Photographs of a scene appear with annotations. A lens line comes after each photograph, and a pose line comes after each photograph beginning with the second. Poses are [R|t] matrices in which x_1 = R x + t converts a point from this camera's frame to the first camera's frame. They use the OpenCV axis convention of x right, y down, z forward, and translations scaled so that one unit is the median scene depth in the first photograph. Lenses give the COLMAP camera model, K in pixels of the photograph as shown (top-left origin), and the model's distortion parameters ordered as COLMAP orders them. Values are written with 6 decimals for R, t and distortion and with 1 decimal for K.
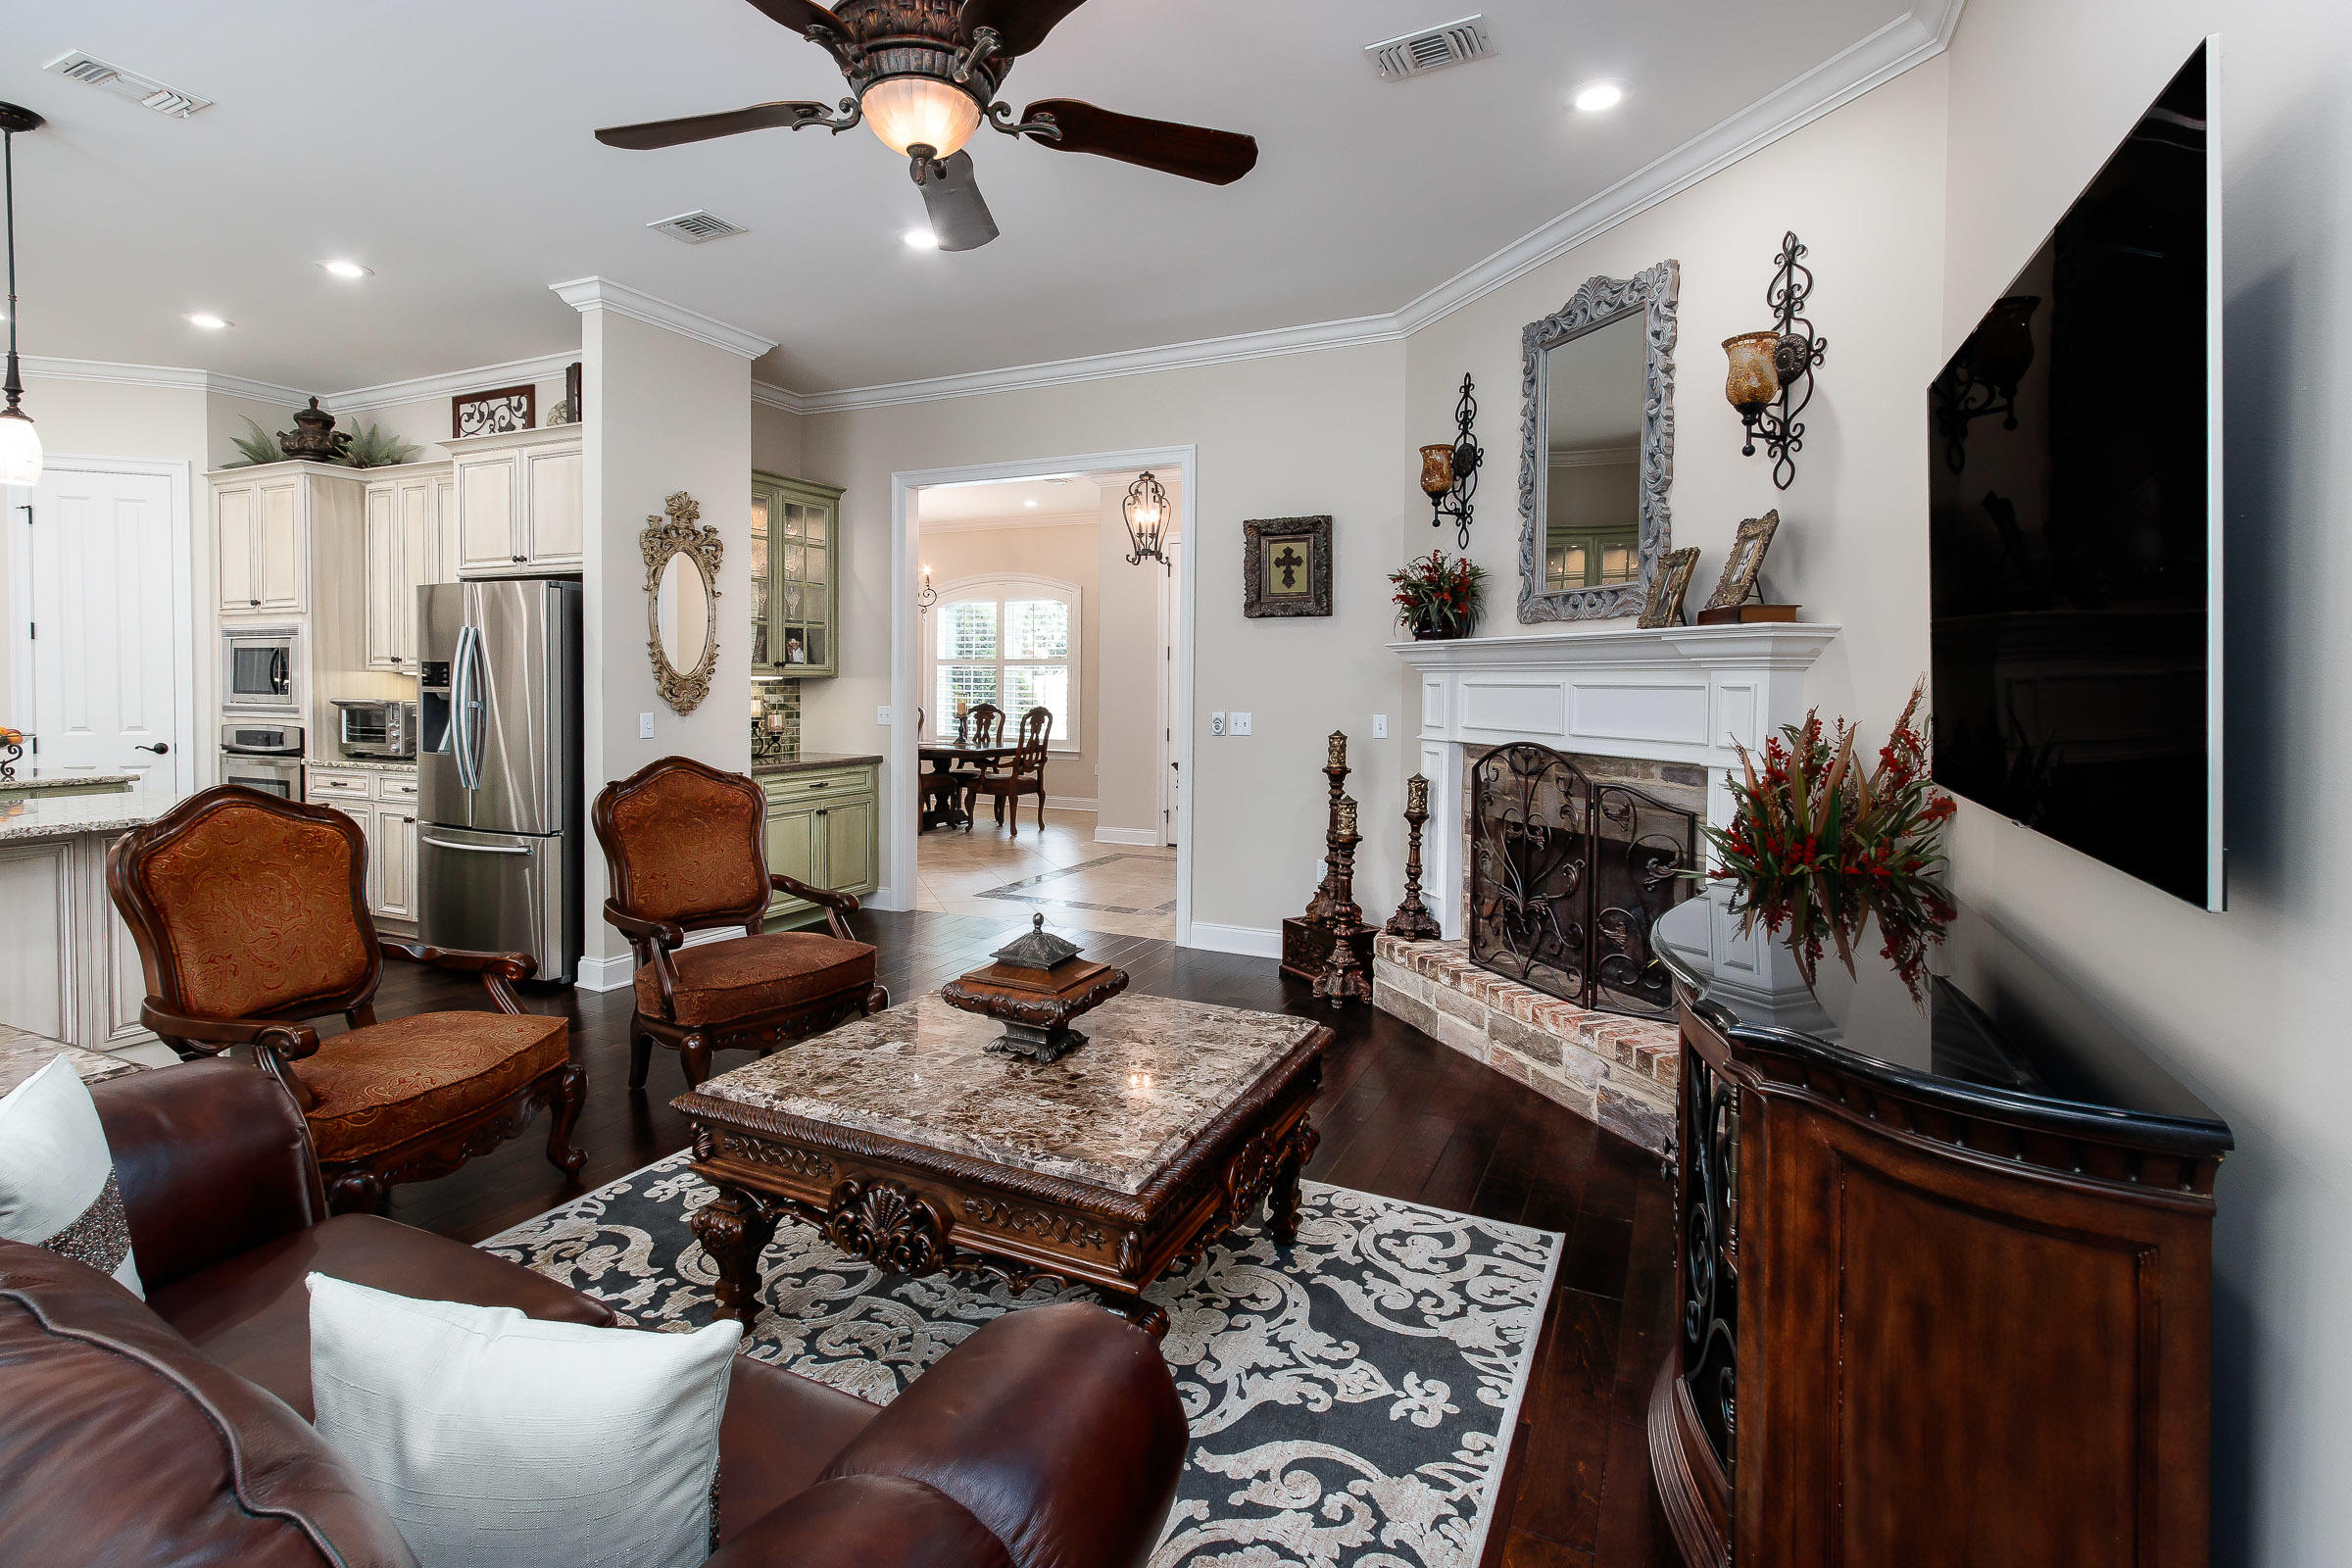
lens RADIAL K [[1111.0, 0, 1167.1], [0, 1111.0, 709.3], [0, 0, 1]] dist [0.003107, -0.001599]
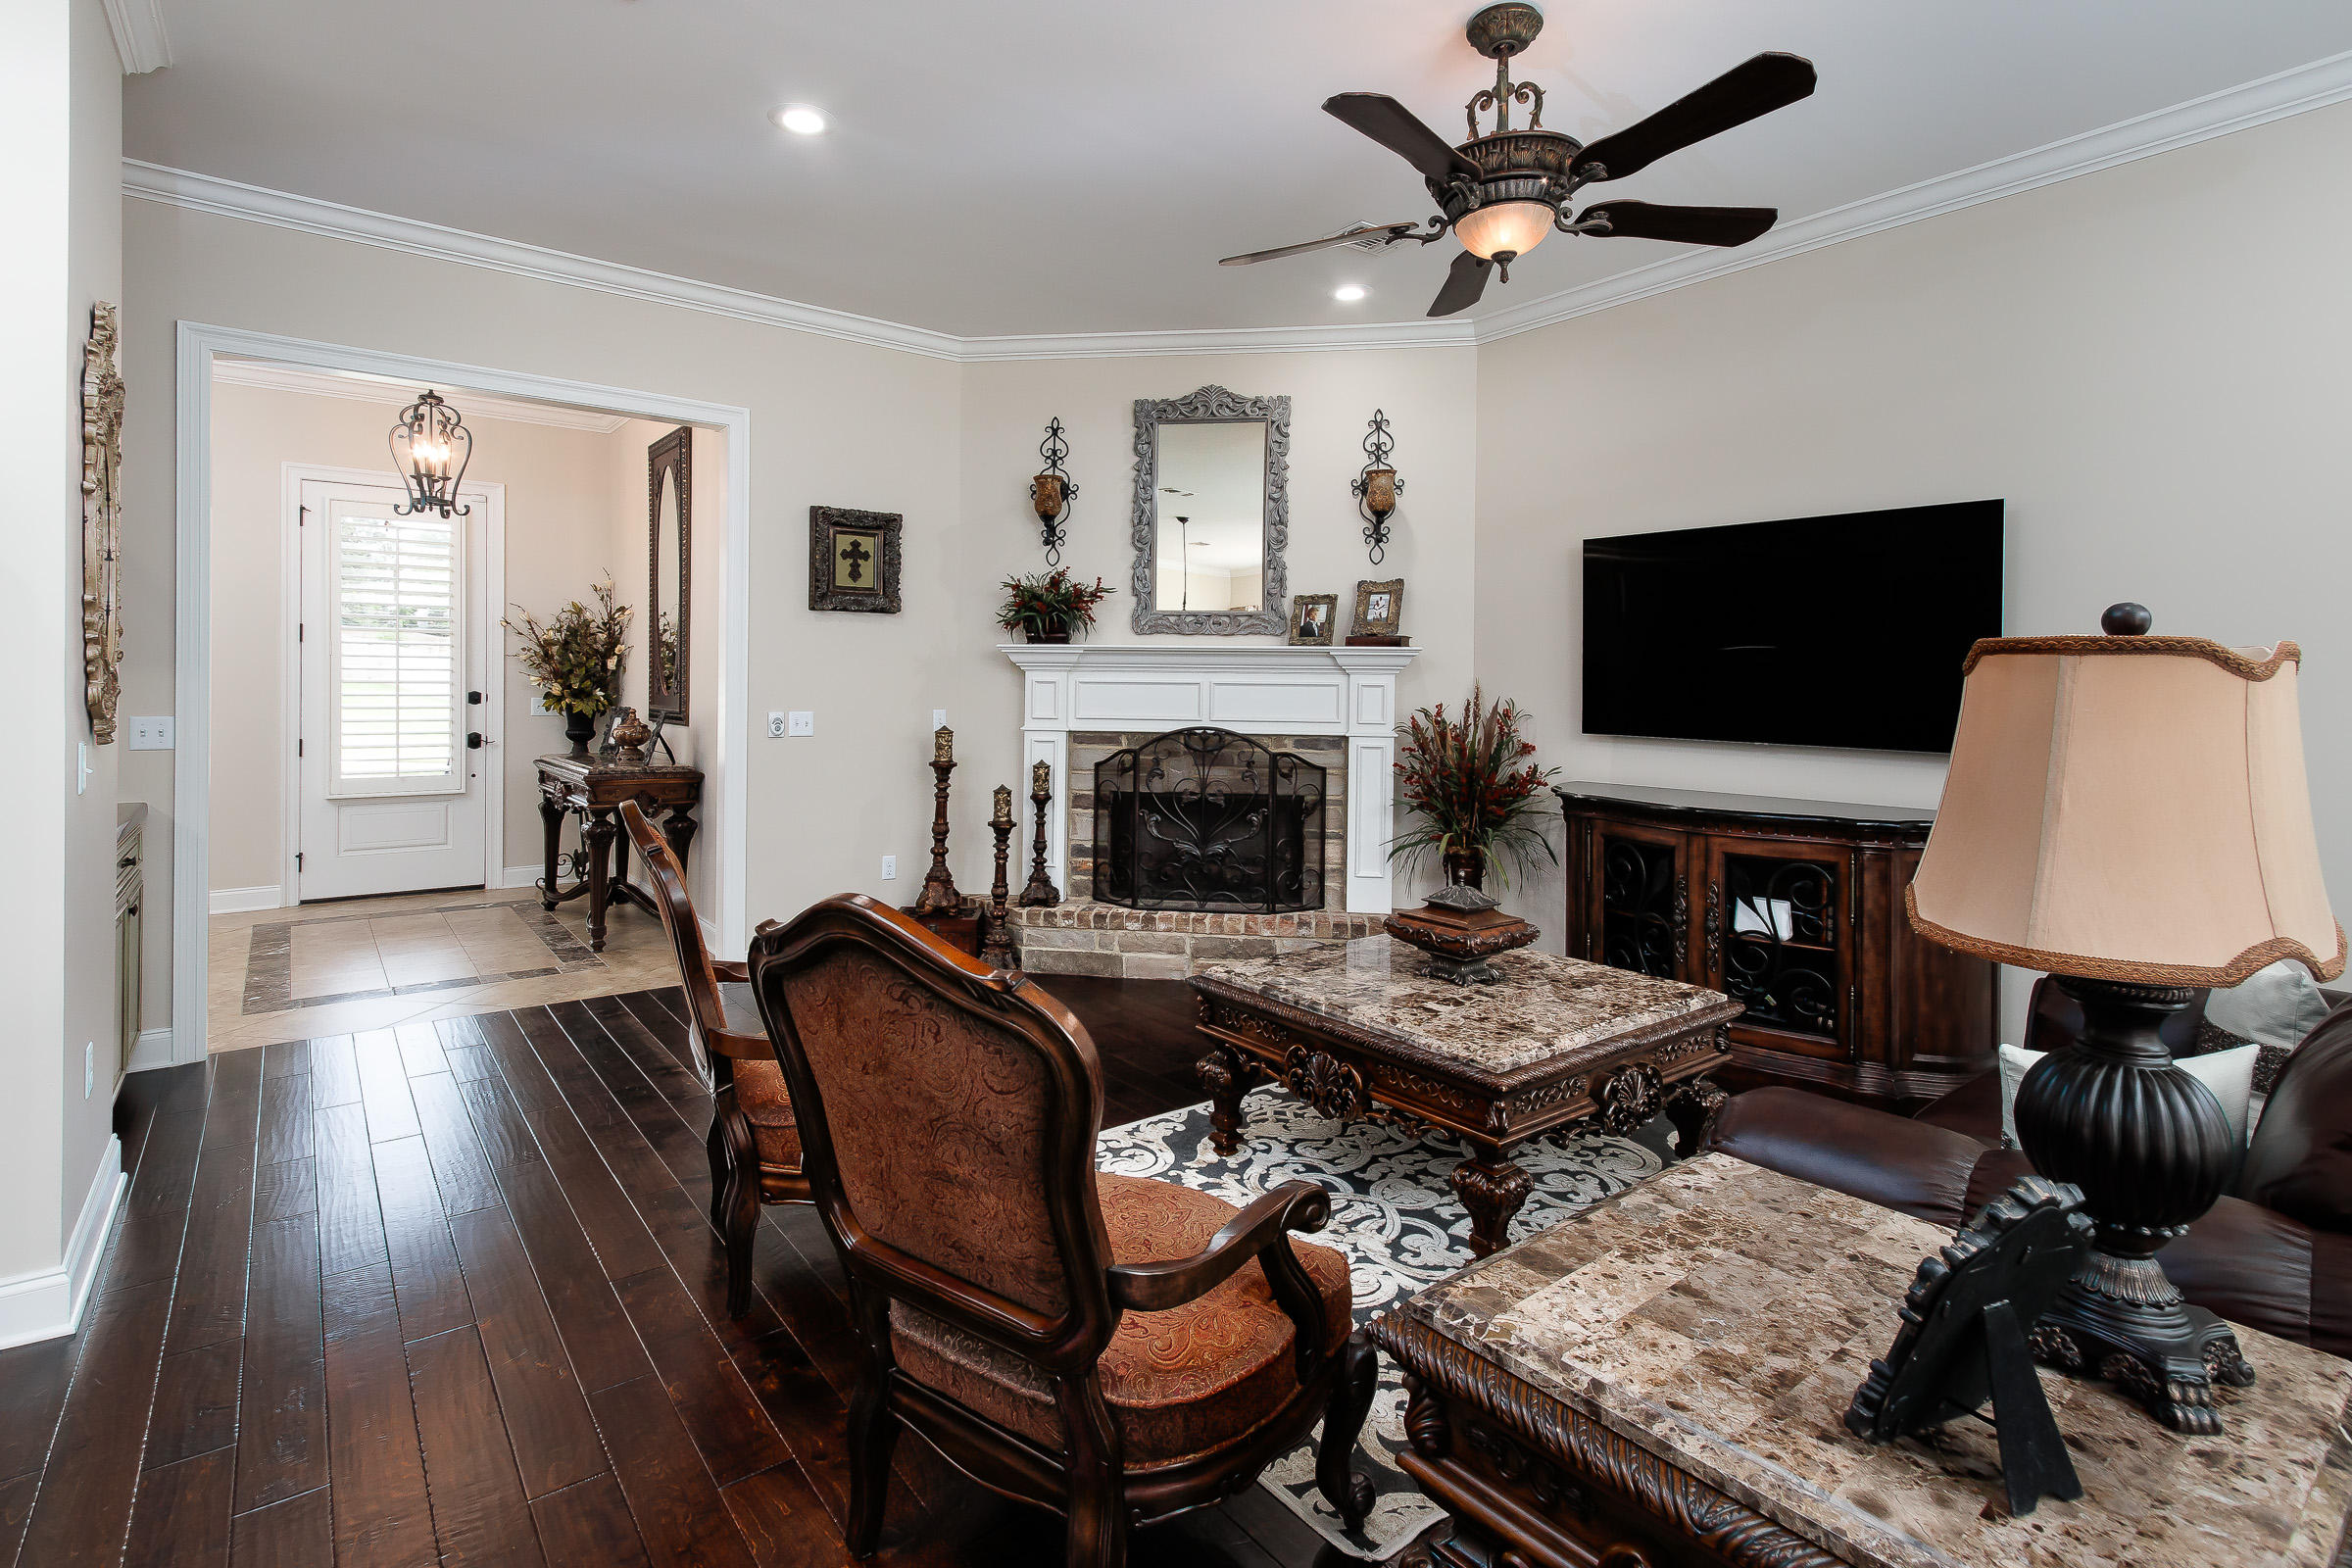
lens RADIAL K [[1111.0, 0, 1124.5], [0, 1111.0, 689.5], [0, 0, 1]] dist [0.003107, -0.001599]
pose [[0.471244, -0.007888, 0.881968, -0.636625], [0.013729, 0.999904, 0.001607, -0.013453], [-0.881896, 0.011352, 0.471307, 0.334733]]
